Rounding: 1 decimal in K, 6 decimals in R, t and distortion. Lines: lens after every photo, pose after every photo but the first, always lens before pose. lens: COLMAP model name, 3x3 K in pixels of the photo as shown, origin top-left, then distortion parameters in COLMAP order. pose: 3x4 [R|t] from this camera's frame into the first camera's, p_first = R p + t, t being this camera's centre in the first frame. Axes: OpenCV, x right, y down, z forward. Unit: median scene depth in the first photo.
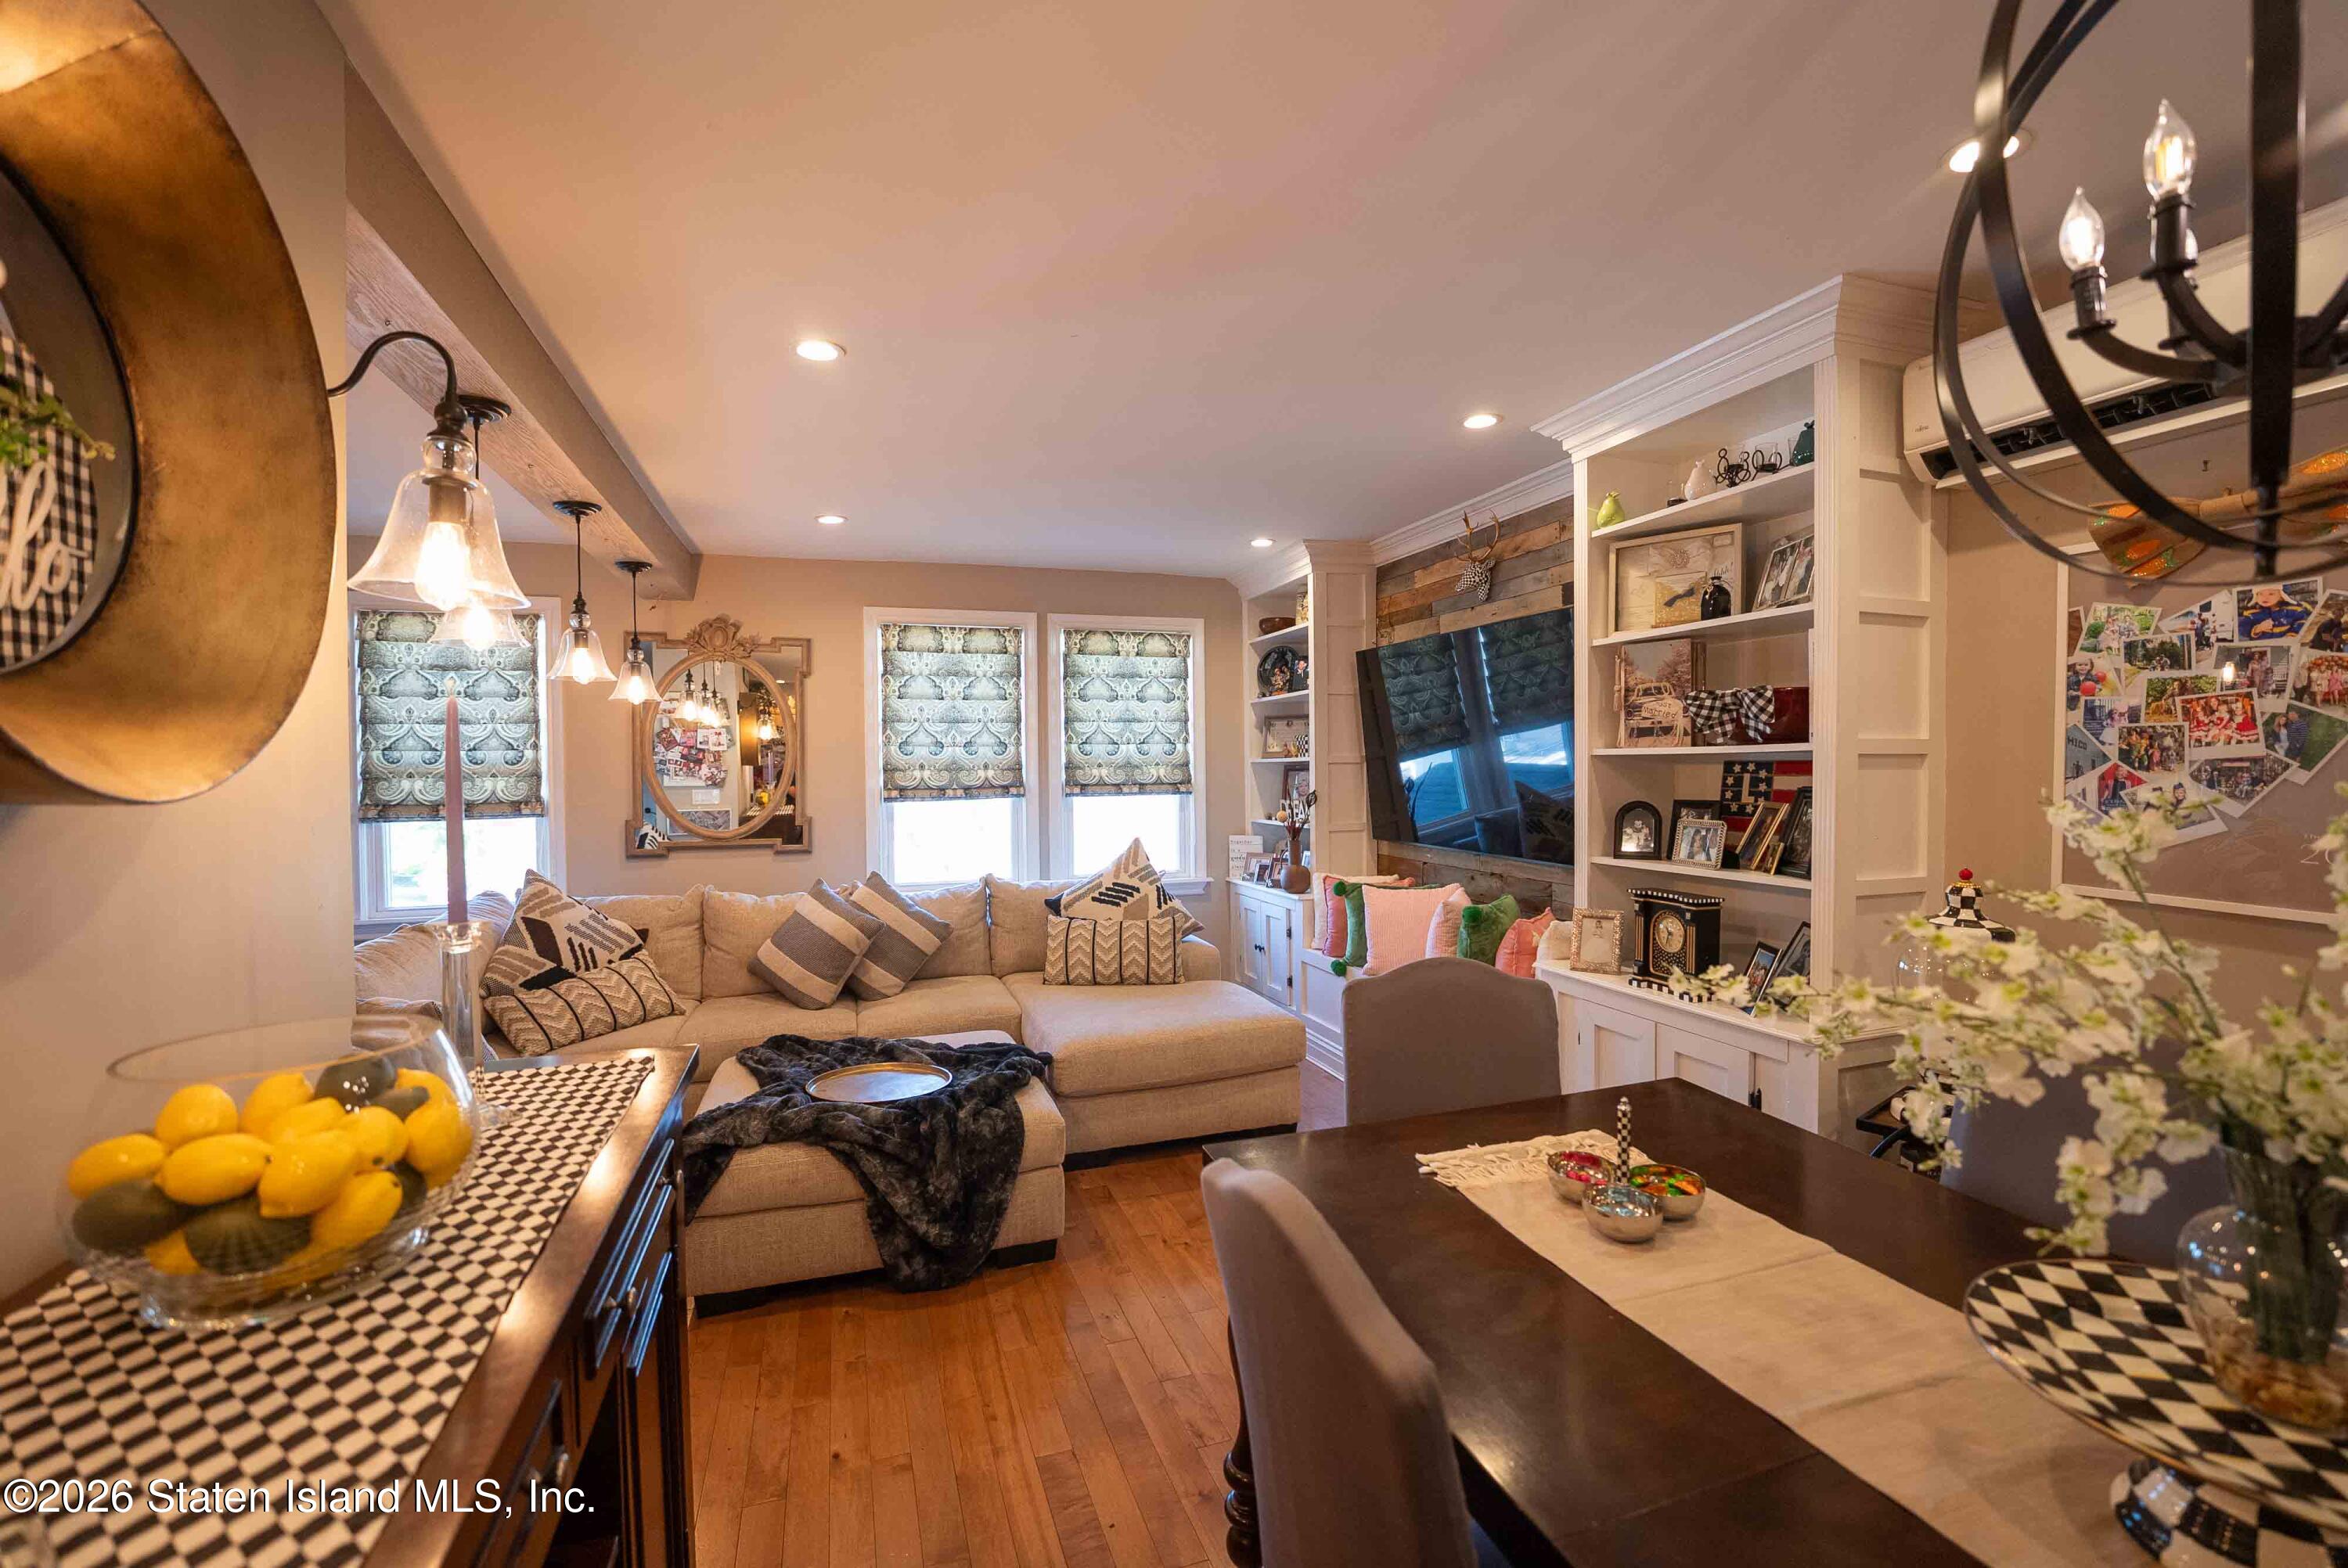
lens RADIAL K [[975.6, 0, 1170.4], [0, 975.6, 782.1], [0, 0, 1]] dist [-0.025832, -0.000160]
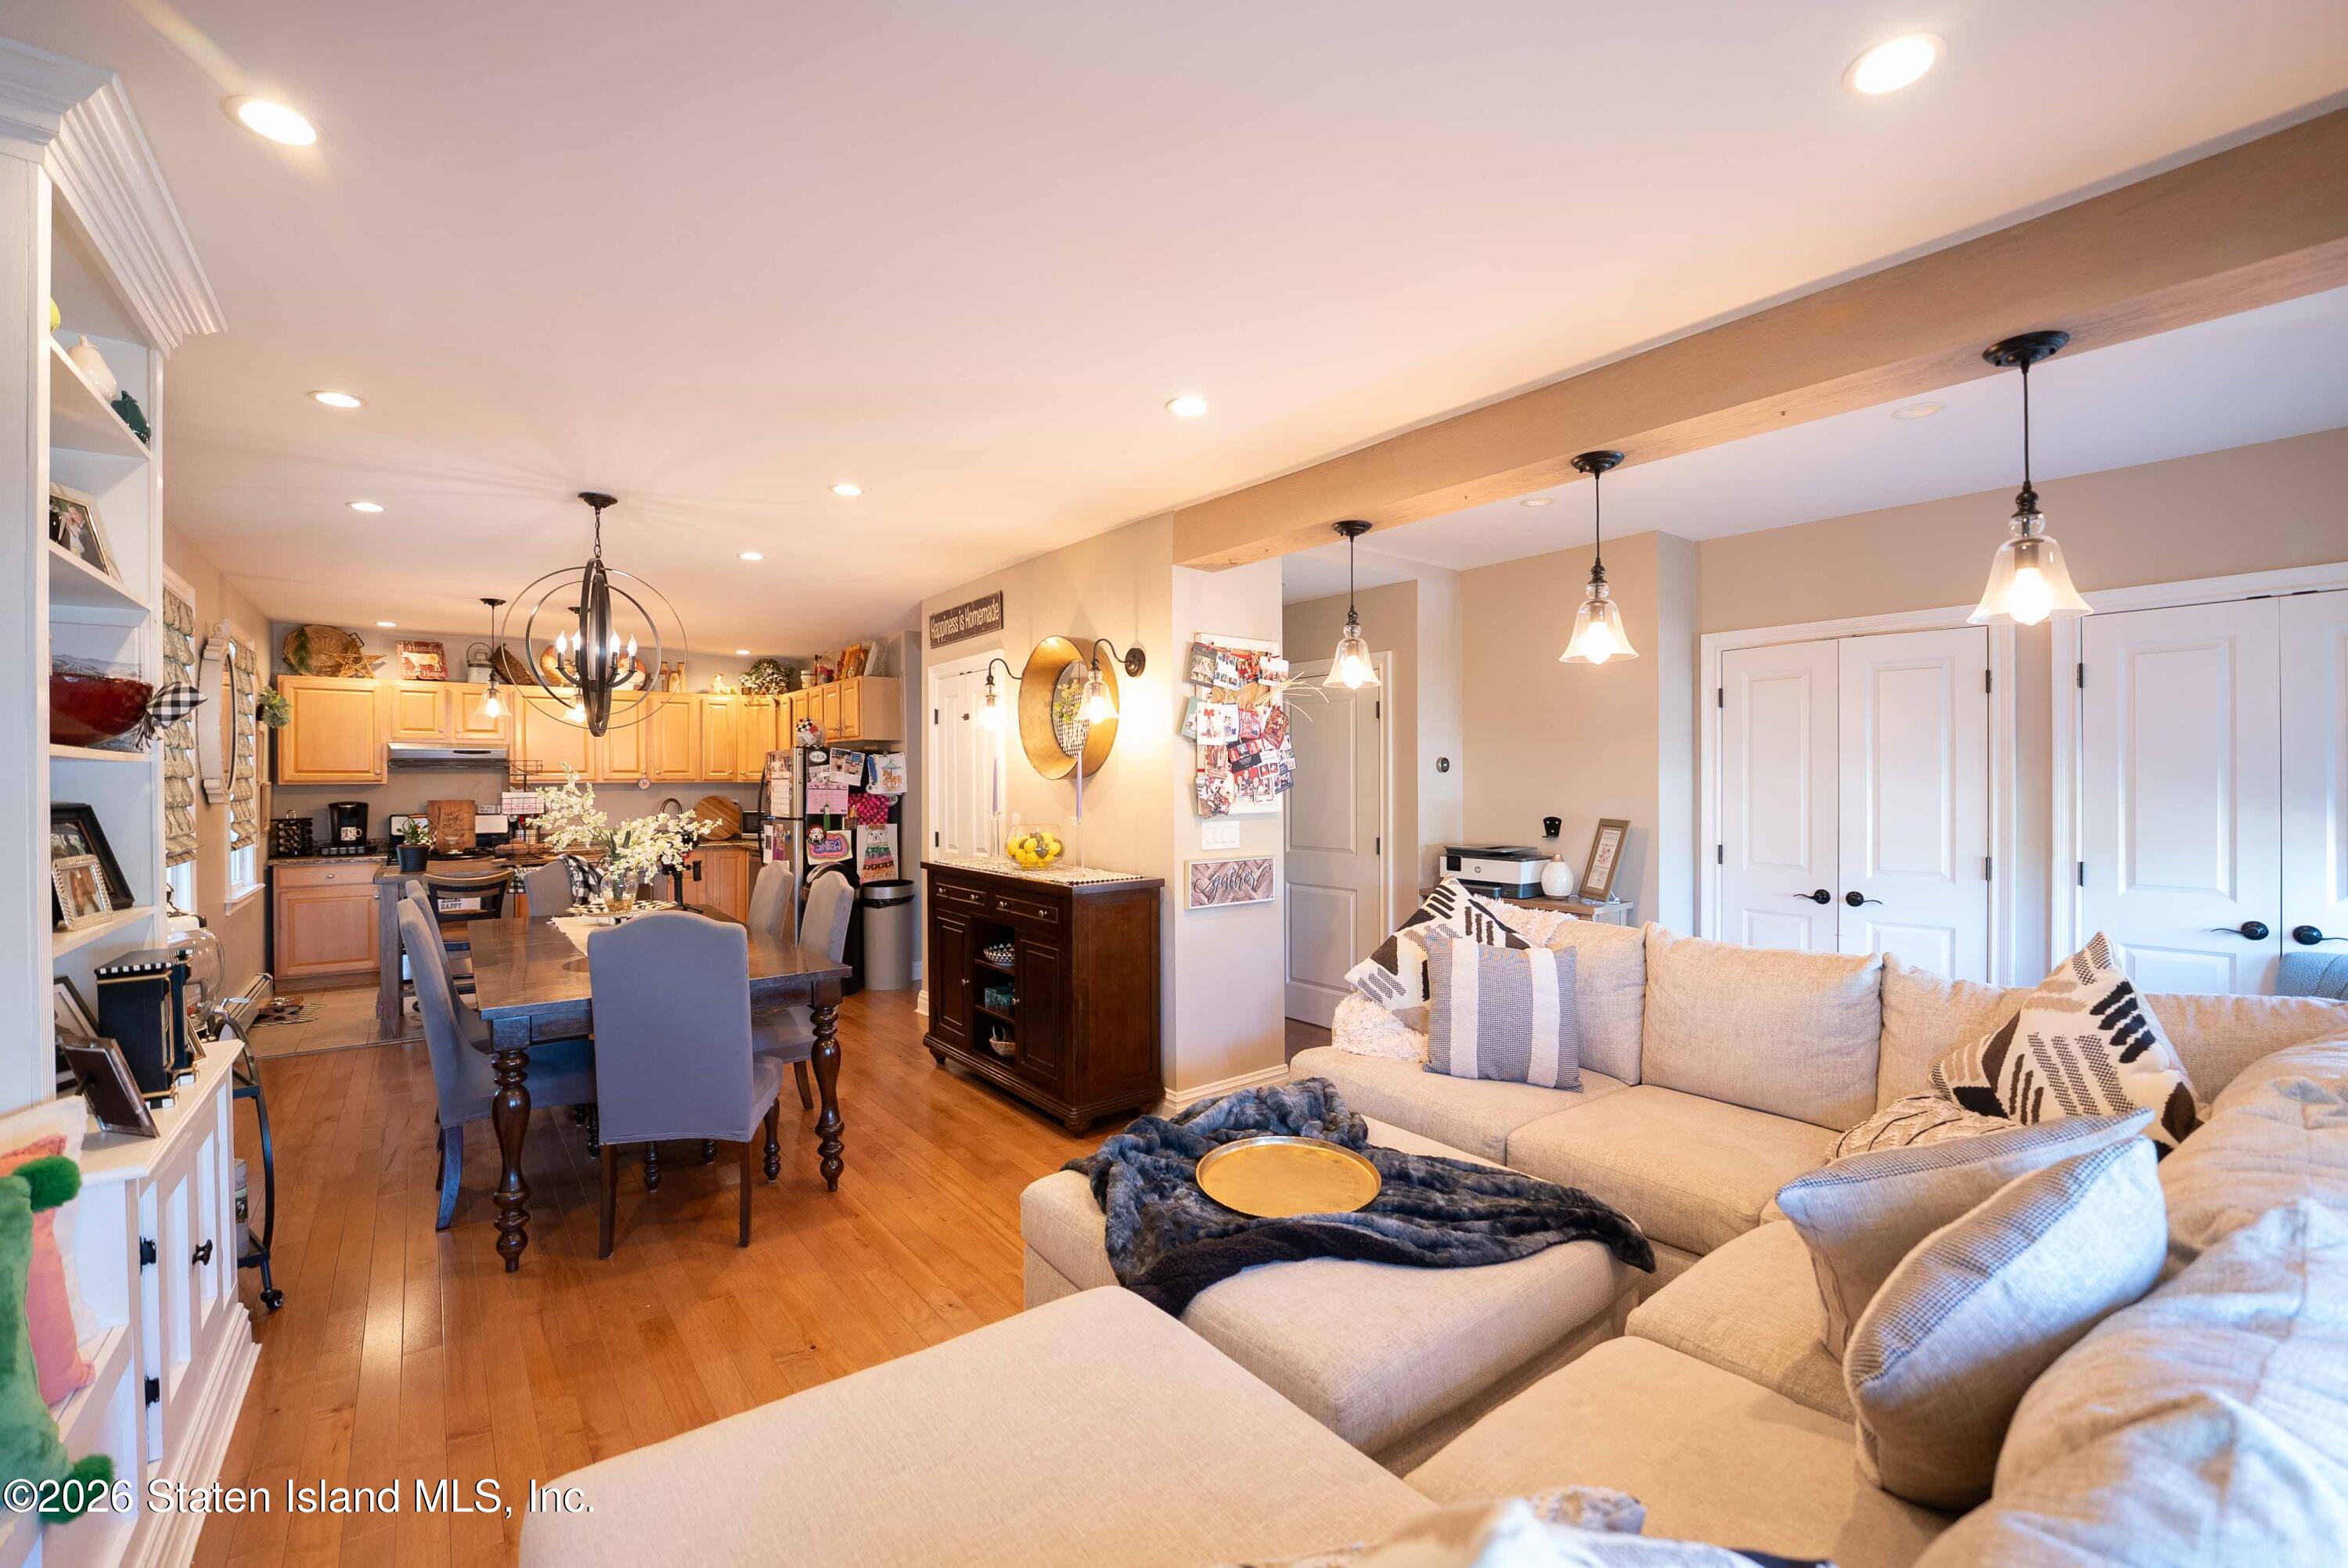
lens RADIAL K [[963.6, 0, 1179.6], [0, 963.6, 784.0], [0, 0, 1]] dist [-0.025765, -0.000074]
pose [[-0.941450, 0.016351, -0.336756, 0.020541], [0.009719, 0.999724, 0.021372, -0.010769], [0.337012, 0.016847, -0.941350, 1.054546]]
